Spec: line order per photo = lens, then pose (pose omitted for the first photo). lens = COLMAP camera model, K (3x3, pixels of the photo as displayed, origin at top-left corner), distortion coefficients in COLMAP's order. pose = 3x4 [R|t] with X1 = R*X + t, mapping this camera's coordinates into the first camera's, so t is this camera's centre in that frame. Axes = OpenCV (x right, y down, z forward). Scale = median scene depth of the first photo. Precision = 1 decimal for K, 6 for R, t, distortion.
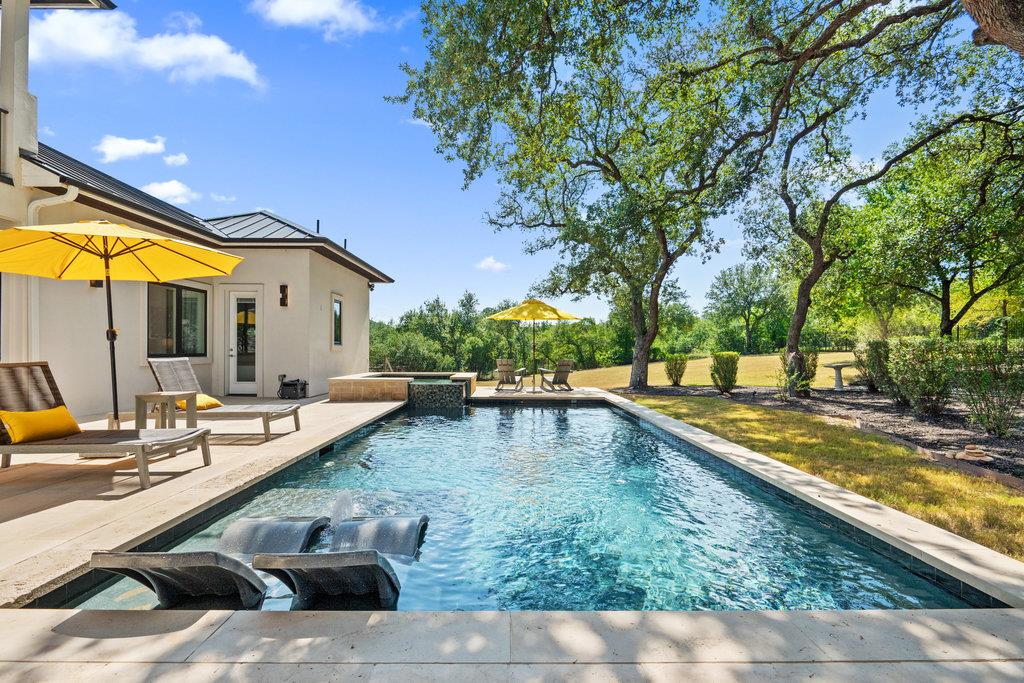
lens RADIAL K [[467.7, 0, 514.2], [0, 467.7, 346.7], [0, 0, 1]] dist [-0.002597, -0.002135]
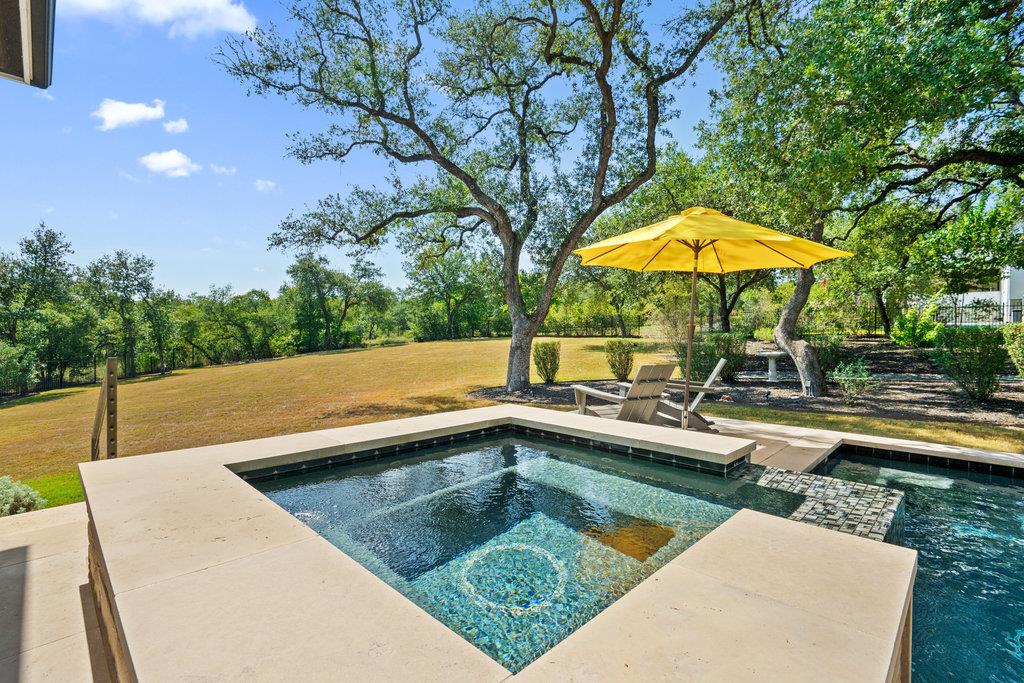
lens RADIAL K [[467.7, 0, 512.4], [0, 467.7, 335.4], [0, 0, 1]] dist [-0.002597, -0.002135]
pose [[0.711825, 0.001347, 0.702356, -0.084794], [-0.007534, 0.999955, 0.005718, 0.001851], [-0.702317, -0.009361, 0.711803, 0.206715]]
